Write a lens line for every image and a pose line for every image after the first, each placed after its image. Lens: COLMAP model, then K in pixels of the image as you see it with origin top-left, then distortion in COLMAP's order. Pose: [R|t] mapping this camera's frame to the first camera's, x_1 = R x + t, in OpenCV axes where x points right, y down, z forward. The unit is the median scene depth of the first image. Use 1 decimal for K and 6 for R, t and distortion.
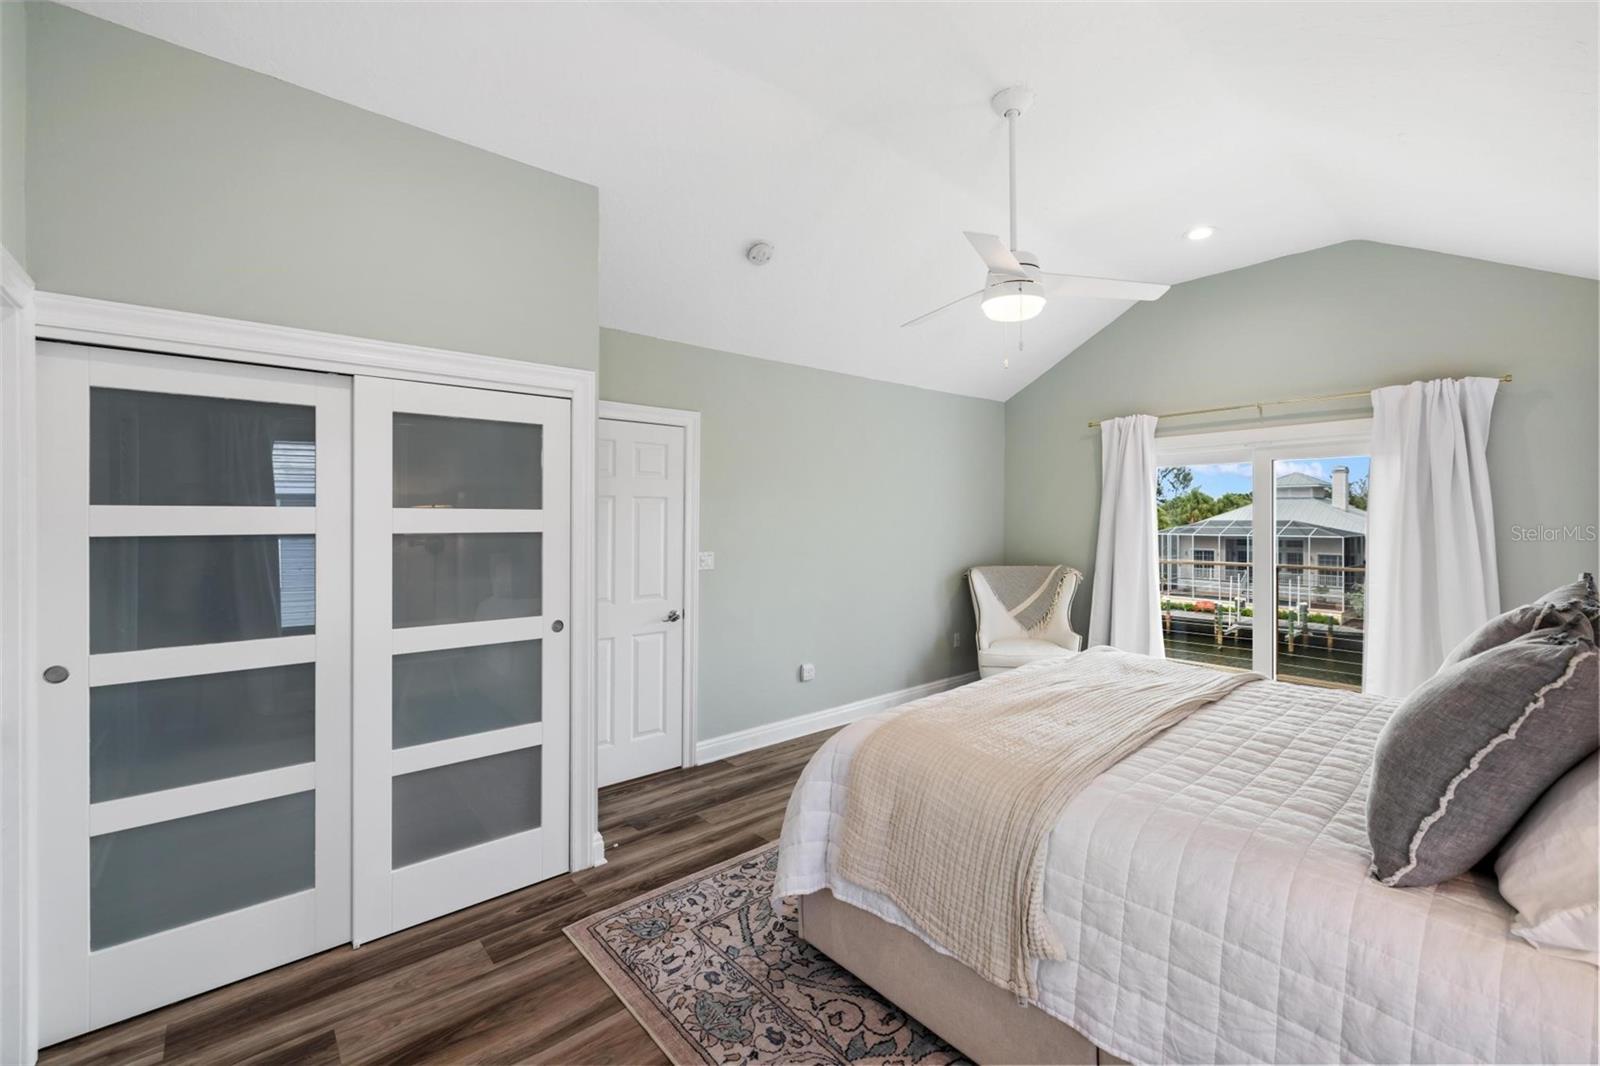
lens RADIAL K [[677.1, 0, 800.5], [0, 677.1, 525.6], [0, 0, 1]] dist [-0.004742, 0.000978]
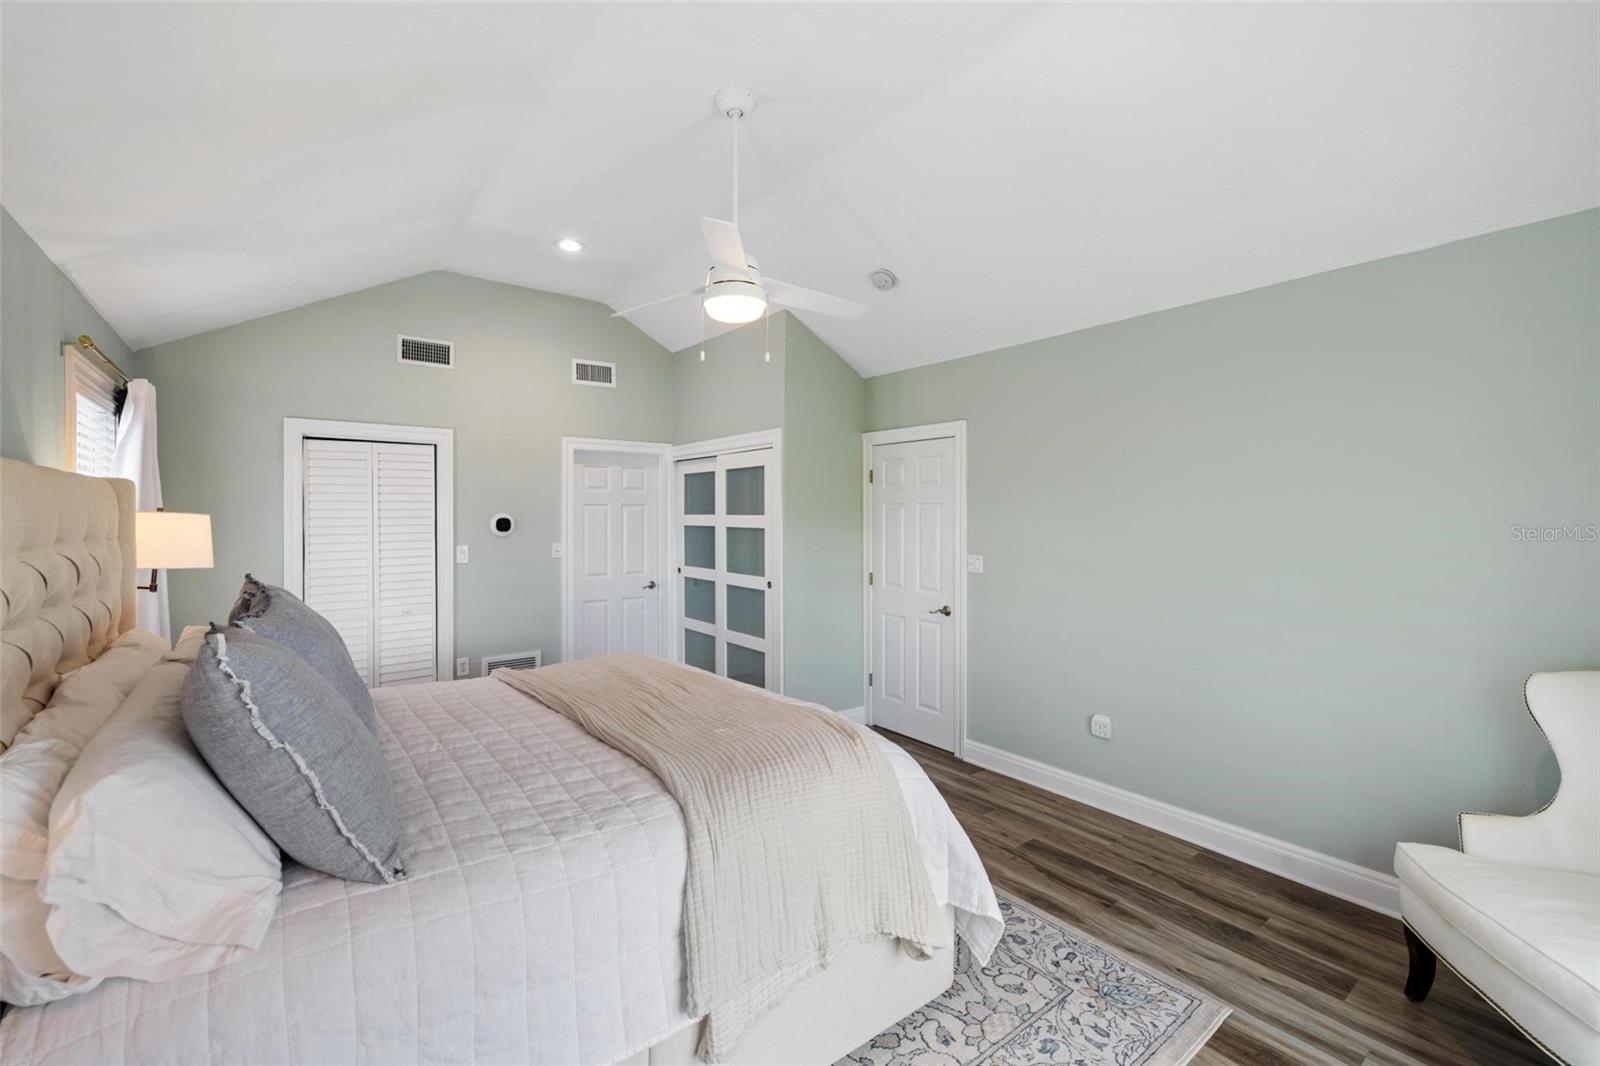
lens RADIAL K [[677.1, 0, 797.4], [0, 677.1, 526.7], [0, 0, 1]] dist [-0.004742, 0.000978]
pose [[-0.070950, 0.014058, -0.997381, 1.591799], [-0.017448, 0.999730, 0.015332, -0.026644], [0.997327, 0.018490, -0.070685, 1.442765]]
